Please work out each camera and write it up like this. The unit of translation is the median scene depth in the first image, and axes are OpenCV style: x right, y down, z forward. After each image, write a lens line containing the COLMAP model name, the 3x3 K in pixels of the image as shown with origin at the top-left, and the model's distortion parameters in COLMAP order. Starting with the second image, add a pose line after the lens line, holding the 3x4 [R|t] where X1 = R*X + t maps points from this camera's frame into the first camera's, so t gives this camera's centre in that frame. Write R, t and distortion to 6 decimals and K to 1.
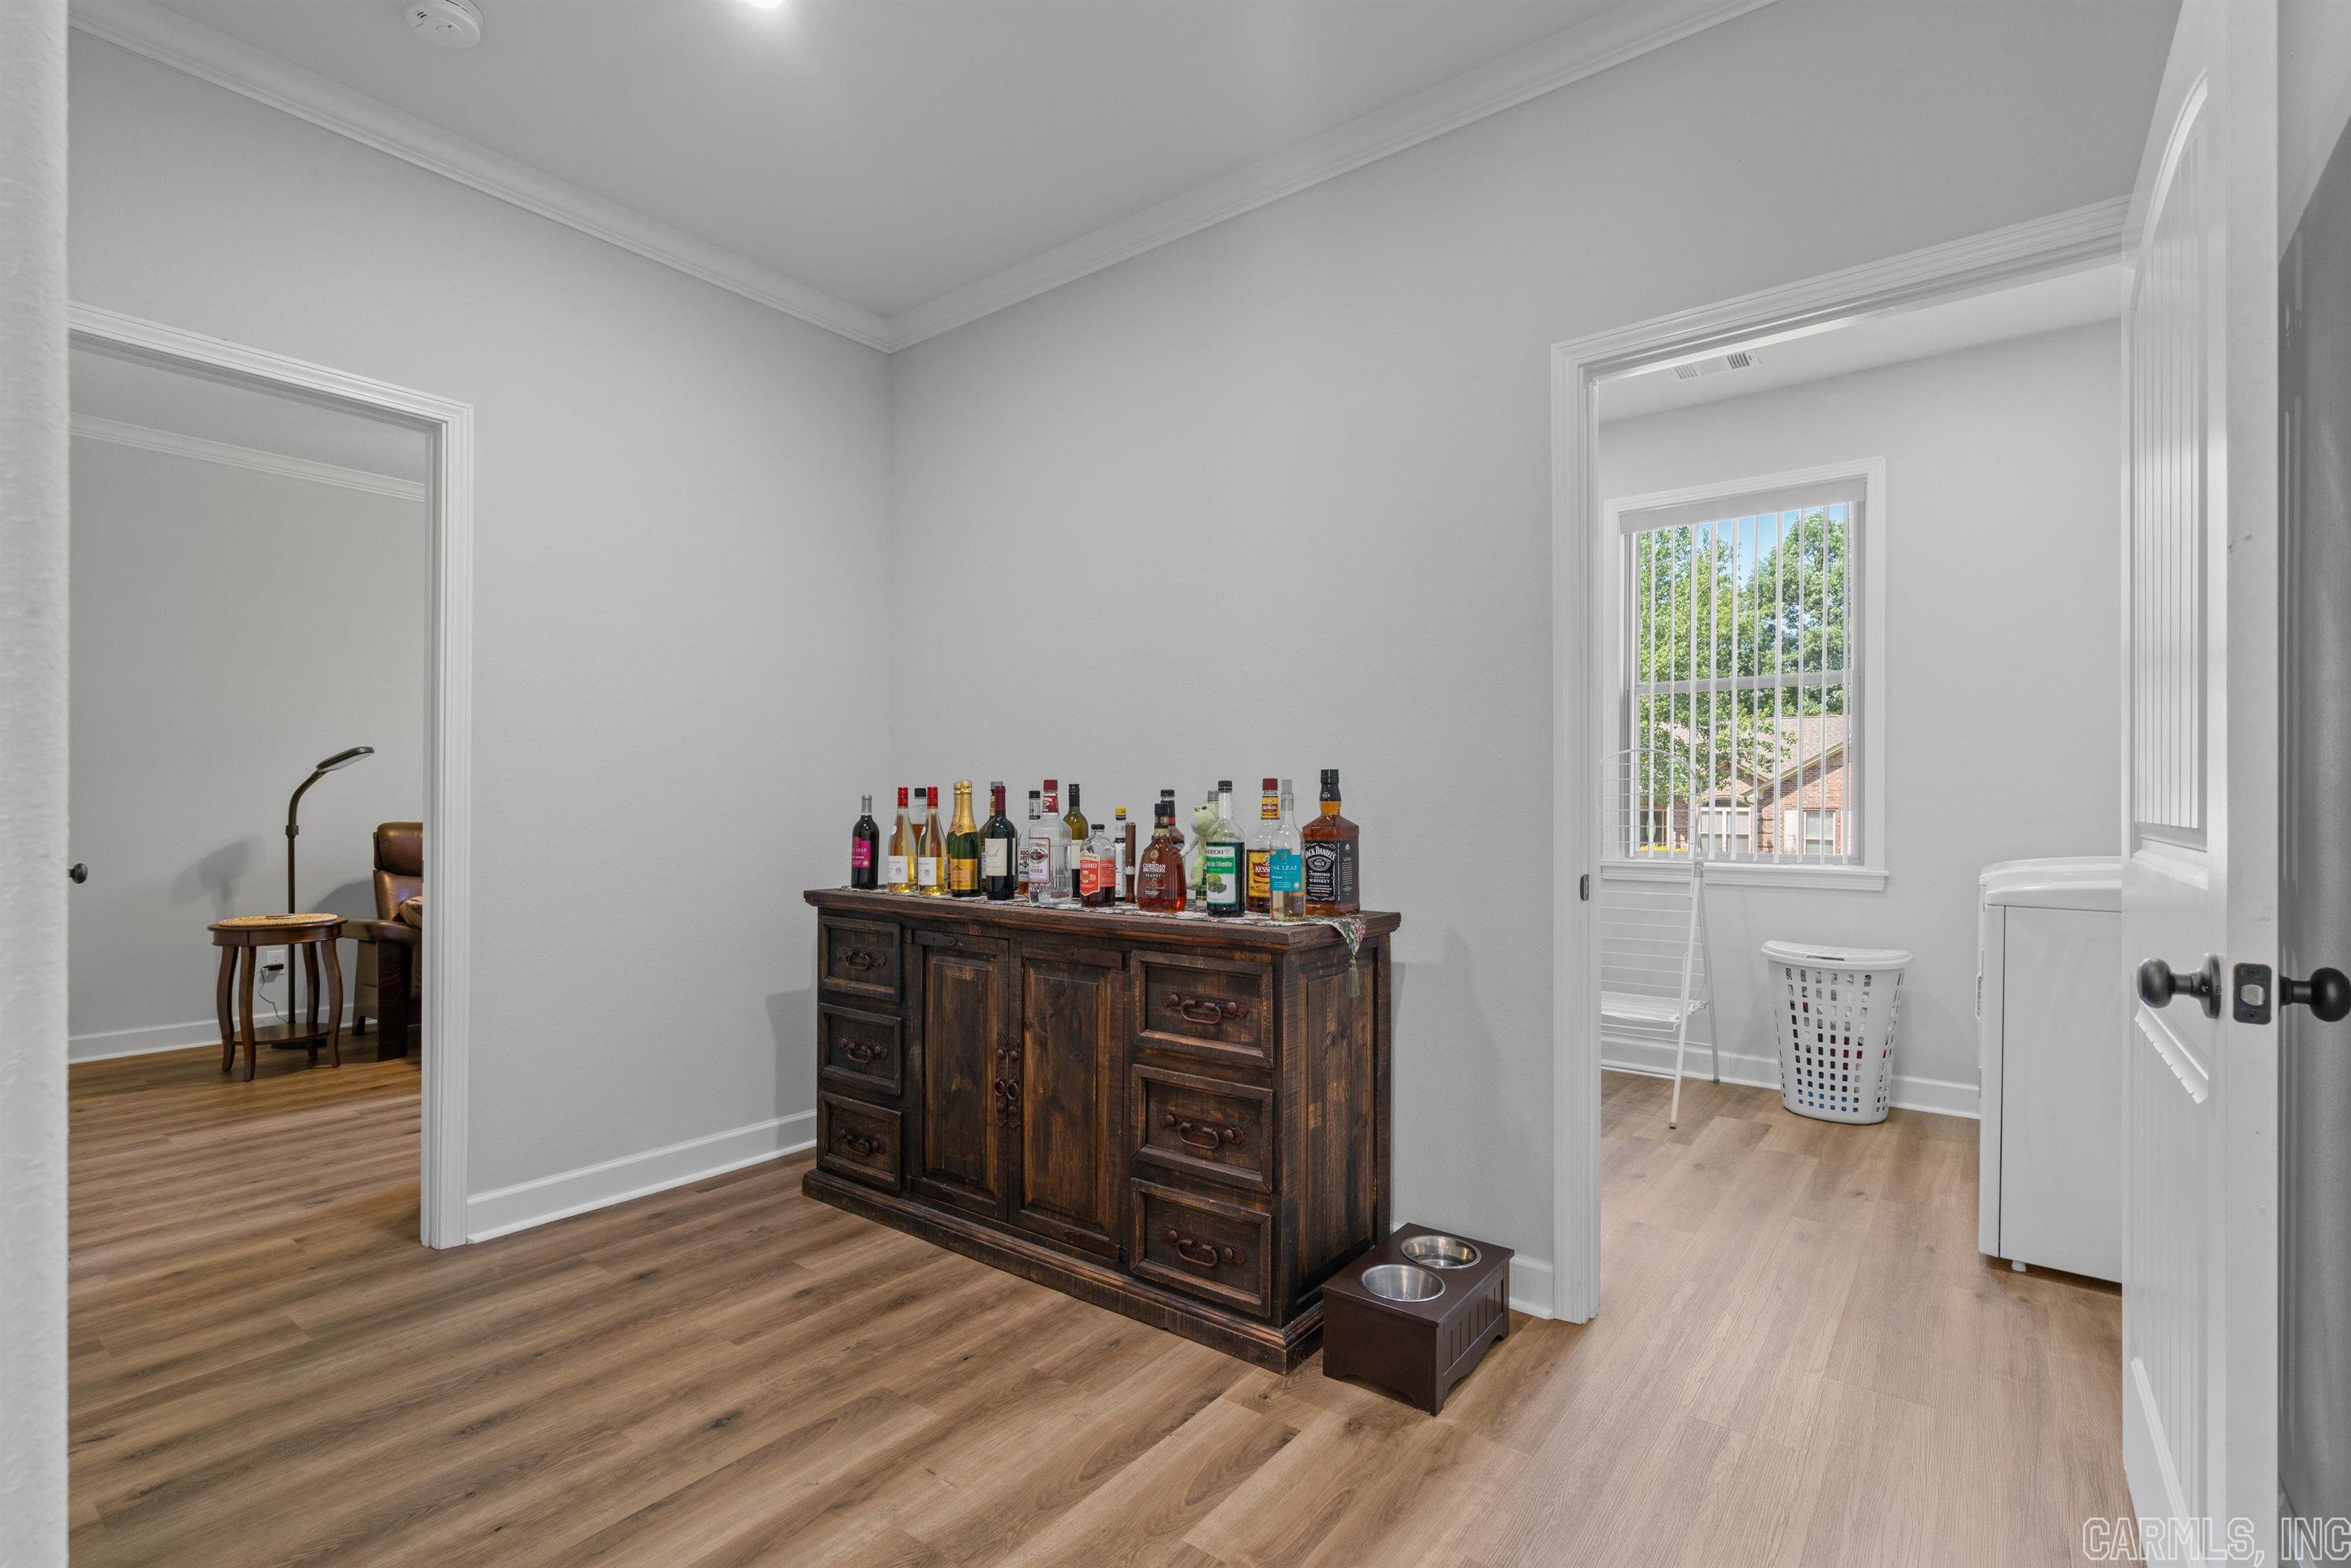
lens RADIAL K [[1079.0, 0, 1175.0], [0, 1079.0, 805.5], [0, 0, 1]] dist [0.000811, -0.000014]
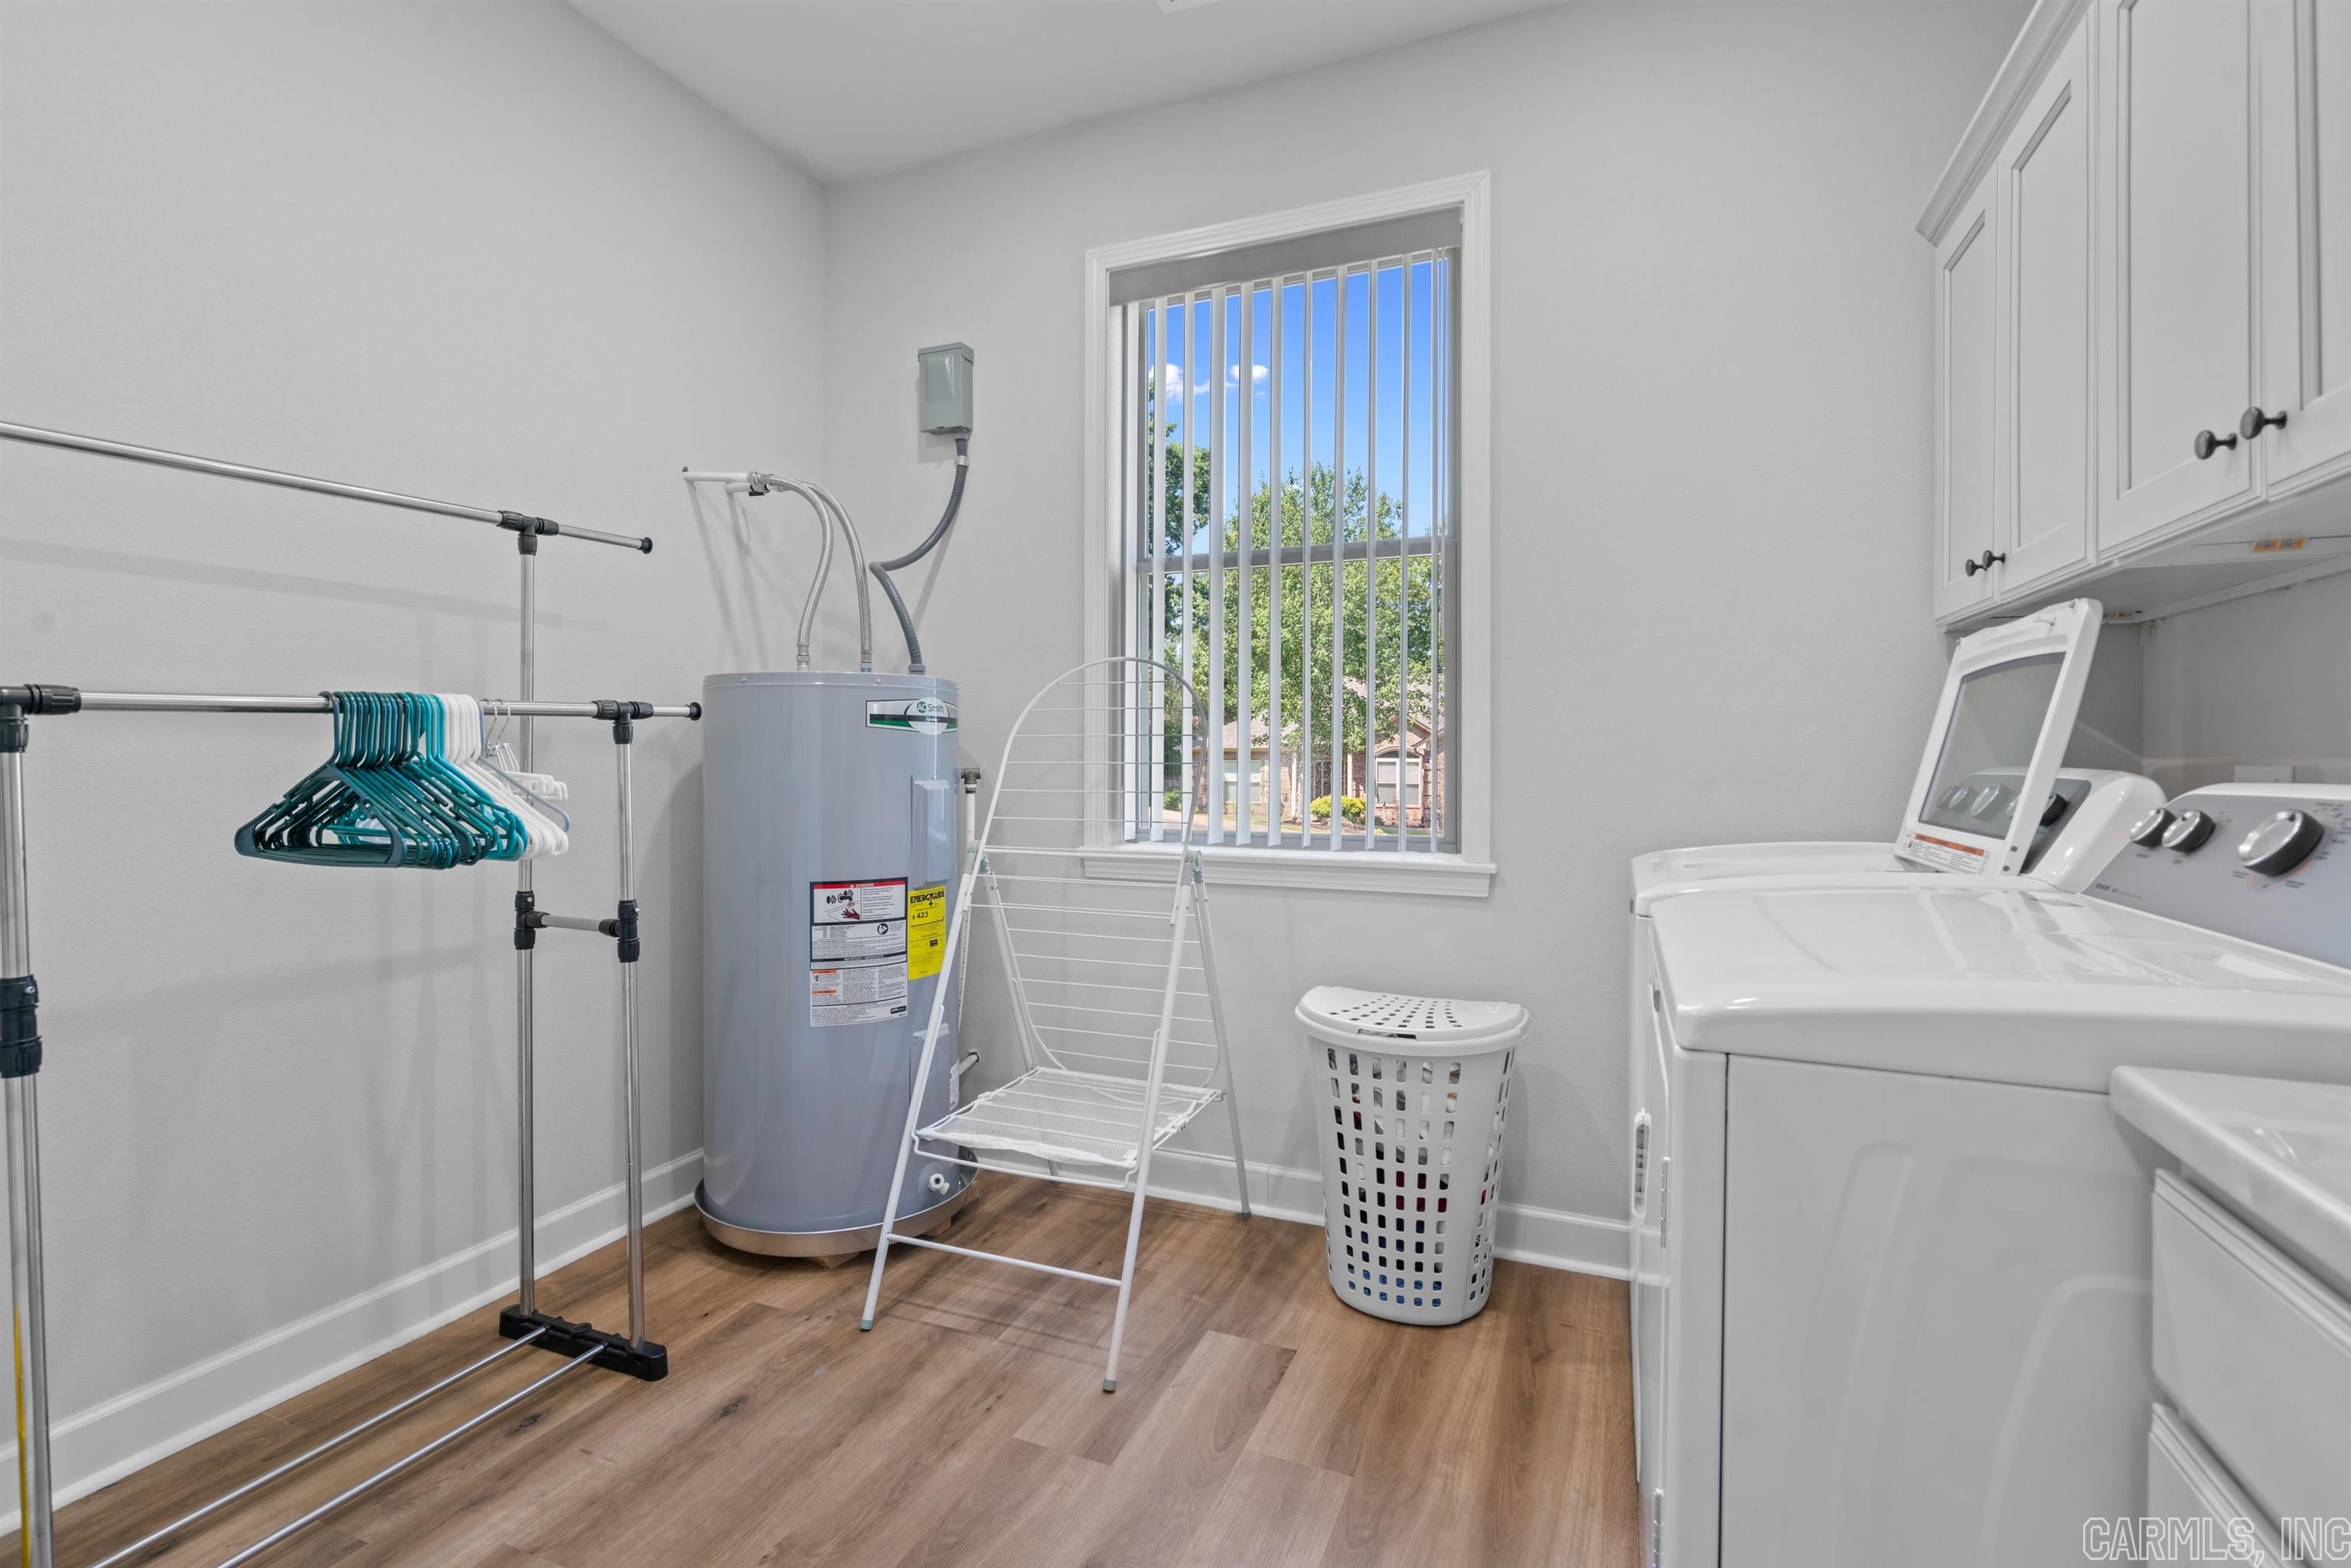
lens RADIAL K [[1075.2, 0, 1177.7], [0, 1075.2, 751.4], [0, 0, 1]] dist [-0.003553, -0.000037]
pose [[0.965843, 0.003595, 0.259103, 0.353871], [-0.002583, 0.999988, -0.004246, 0.000568], [-0.259115, 0.003431, 0.965840, 0.494251]]
